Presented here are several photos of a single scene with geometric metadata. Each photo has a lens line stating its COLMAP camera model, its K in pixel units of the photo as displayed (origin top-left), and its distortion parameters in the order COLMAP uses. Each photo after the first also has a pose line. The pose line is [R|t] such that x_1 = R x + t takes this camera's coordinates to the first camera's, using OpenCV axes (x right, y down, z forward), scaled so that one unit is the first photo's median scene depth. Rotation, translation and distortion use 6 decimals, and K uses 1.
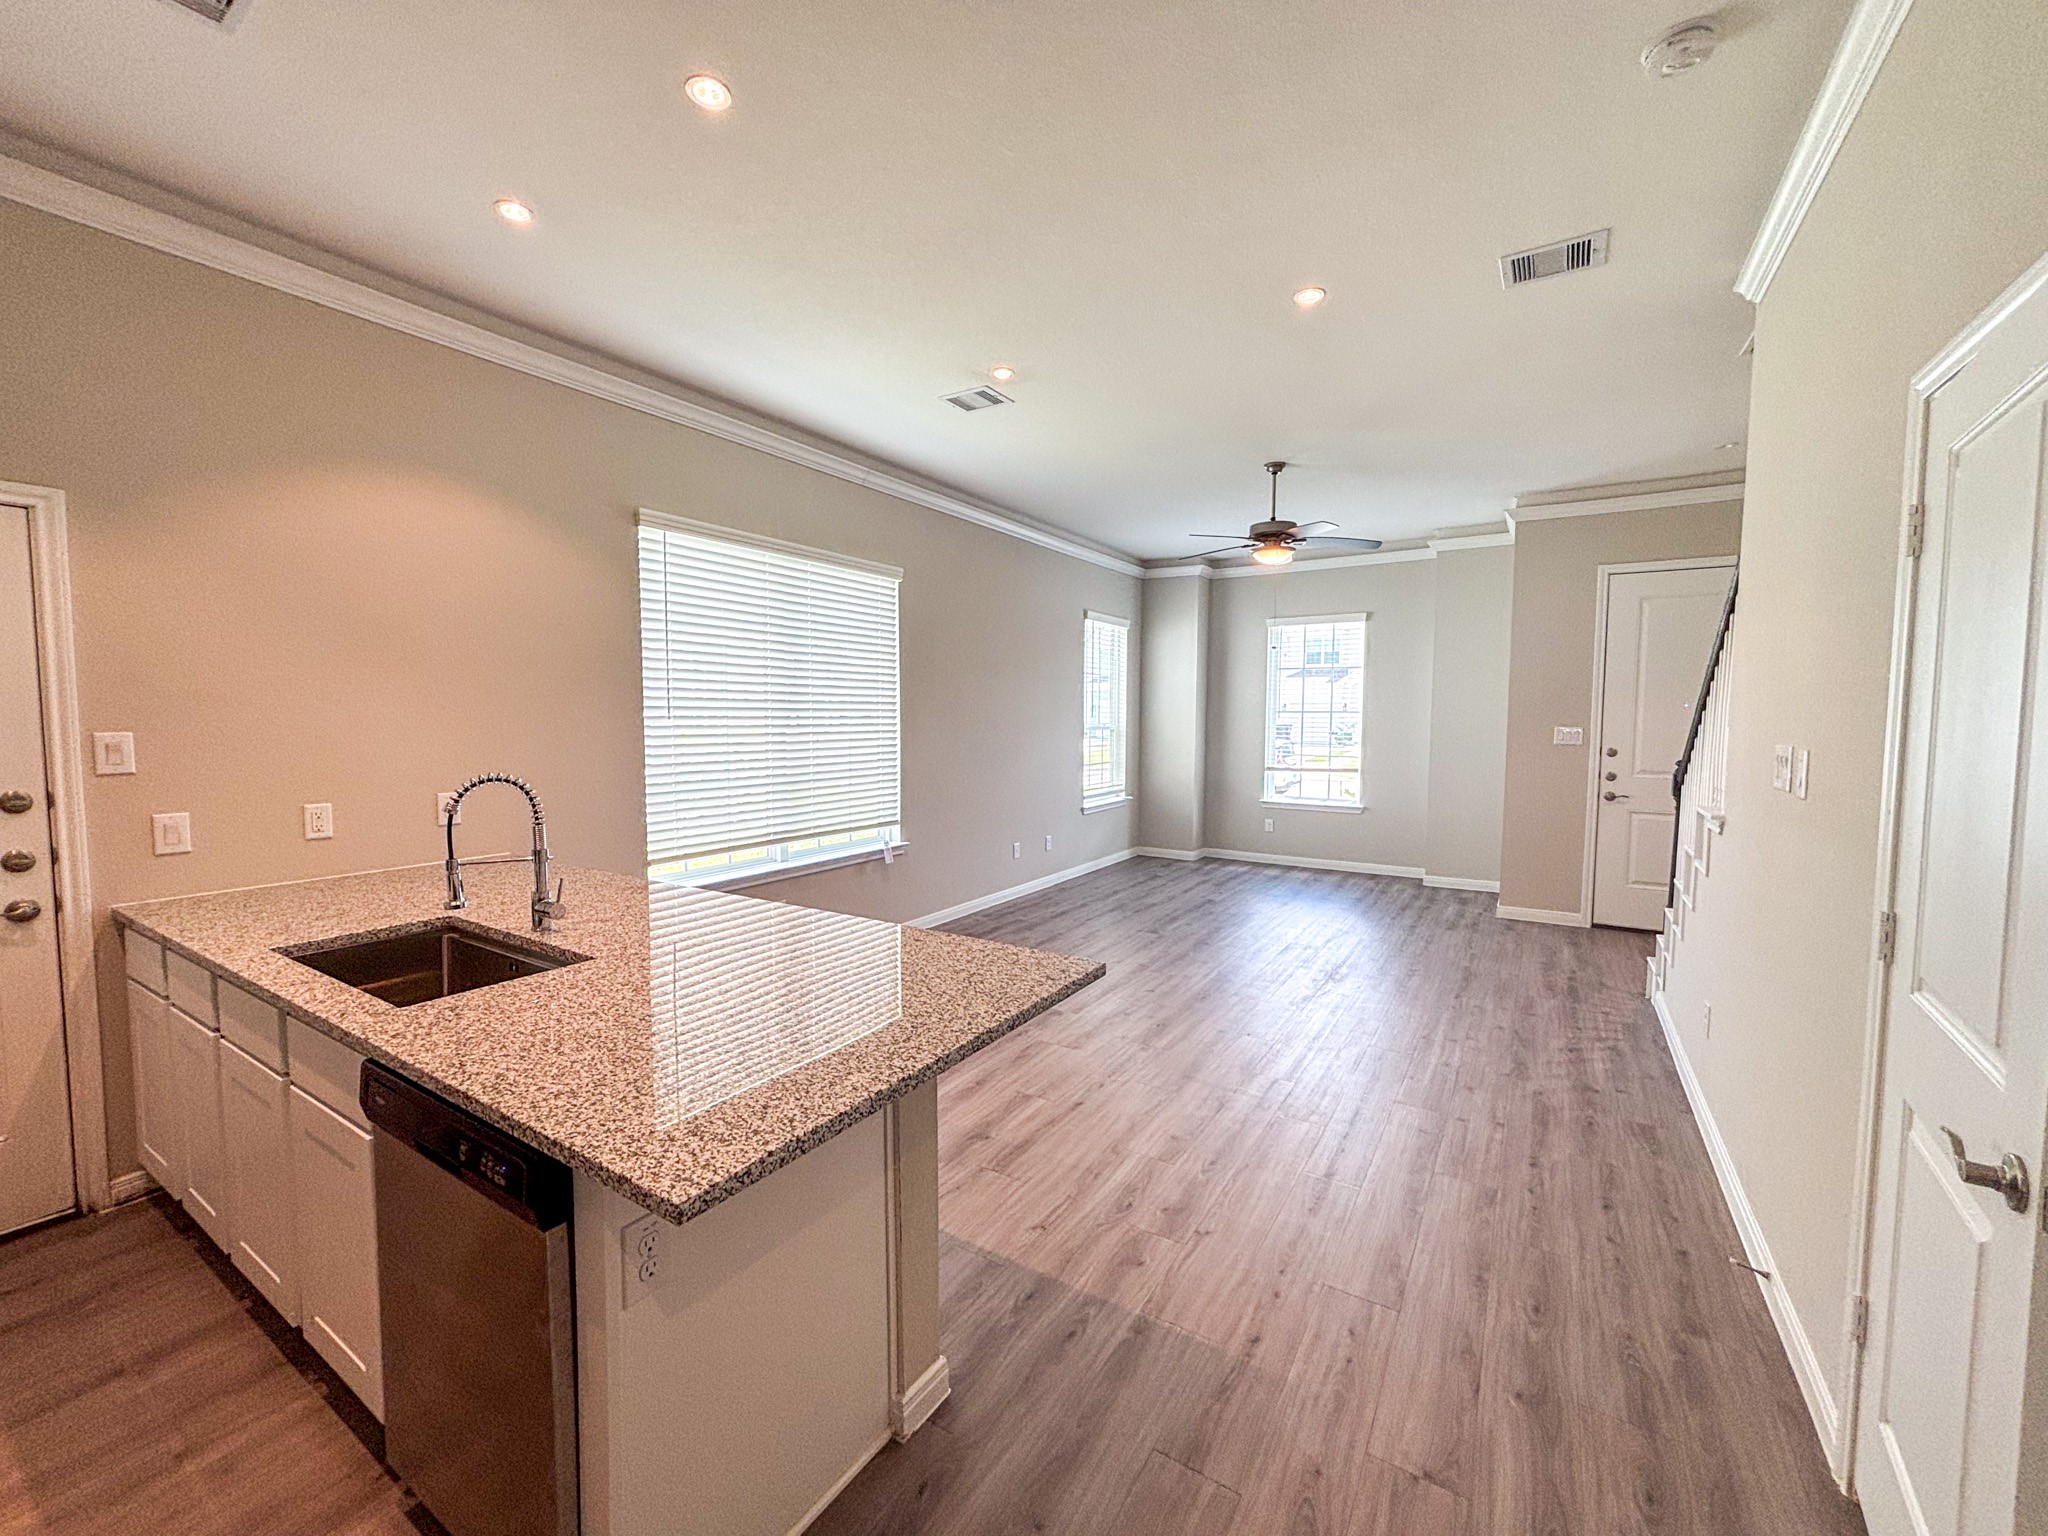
lens RADIAL K [[822.9, 0, 1024.4], [0, 822.9, 765.9], [0, 0, 1]] dist [0.008146, 0.000184]
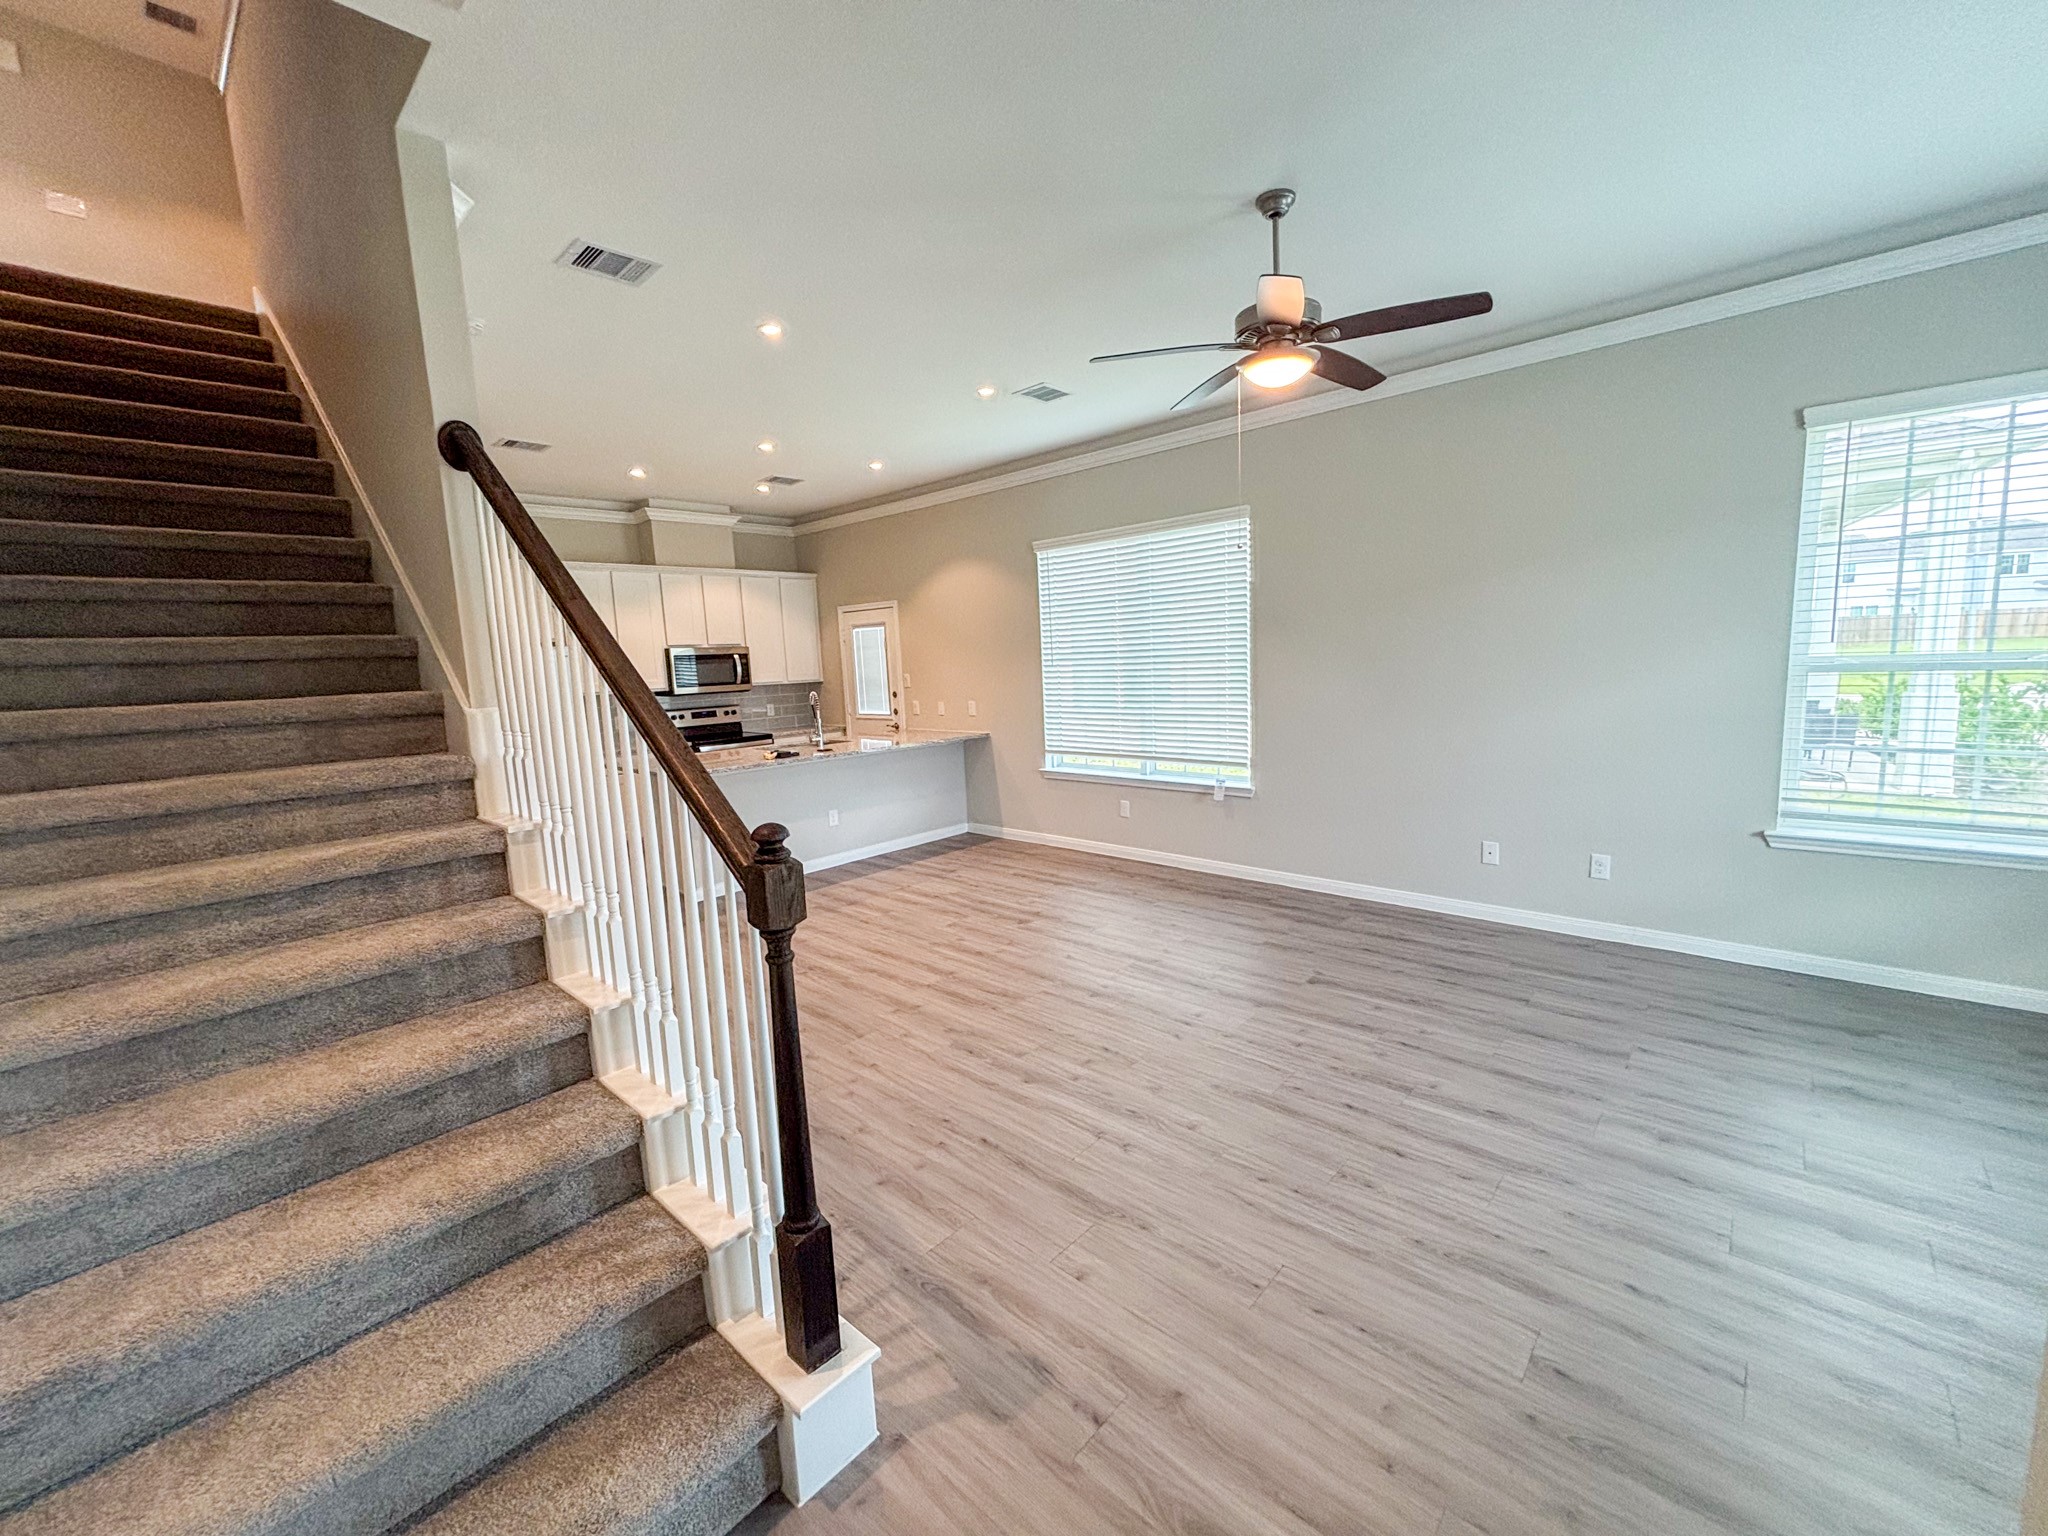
lens RADIAL K [[822.9, 0, 1032.0], [0, 822.9, 768.0], [0, 0, 1]] dist [0.008146, 0.000184]
pose [[-0.179604, 0.138059, -0.974003, 1.417320], [-0.022327, 0.989276, 0.144341, -0.109728], [0.983486, 0.047671, -0.174596, 1.486758]]
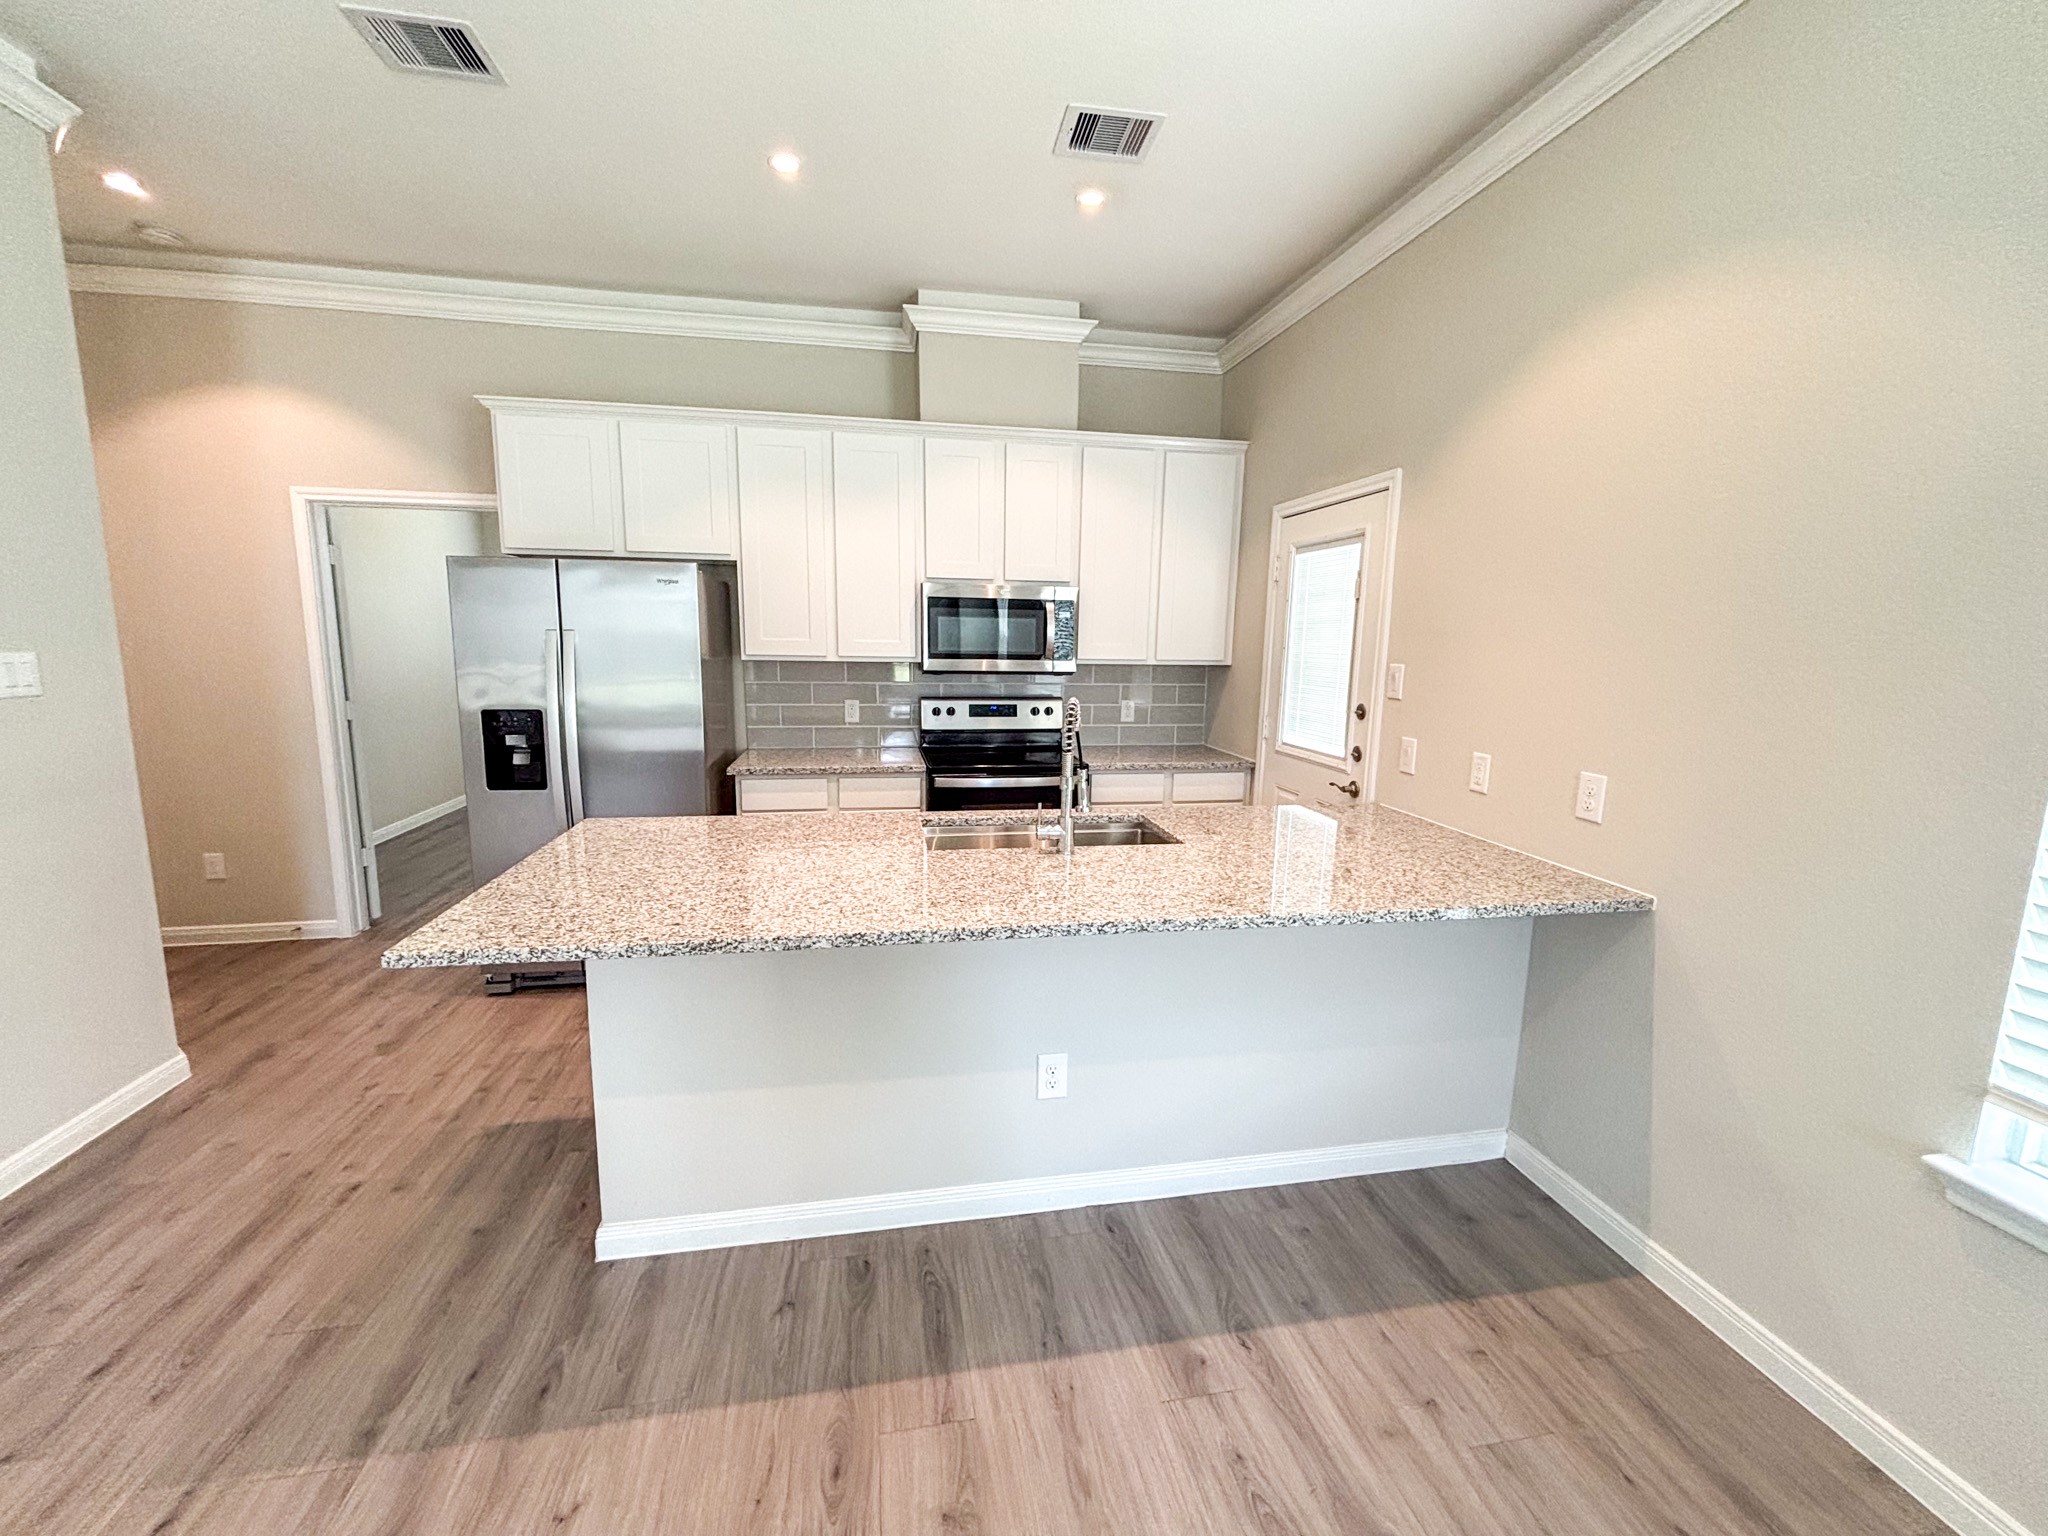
lens RADIAL K [[822.9, 0, 1028.7], [0, 822.9, 769.6], [0, 0, 1]] dist [0.008146, 0.000184]
pose [[-0.735499, 0.093951, -0.670980, 0.089023], [-0.063040, 0.976553, 0.205839, -0.076131], [0.674586, 0.193693, -0.712332, 1.109238]]
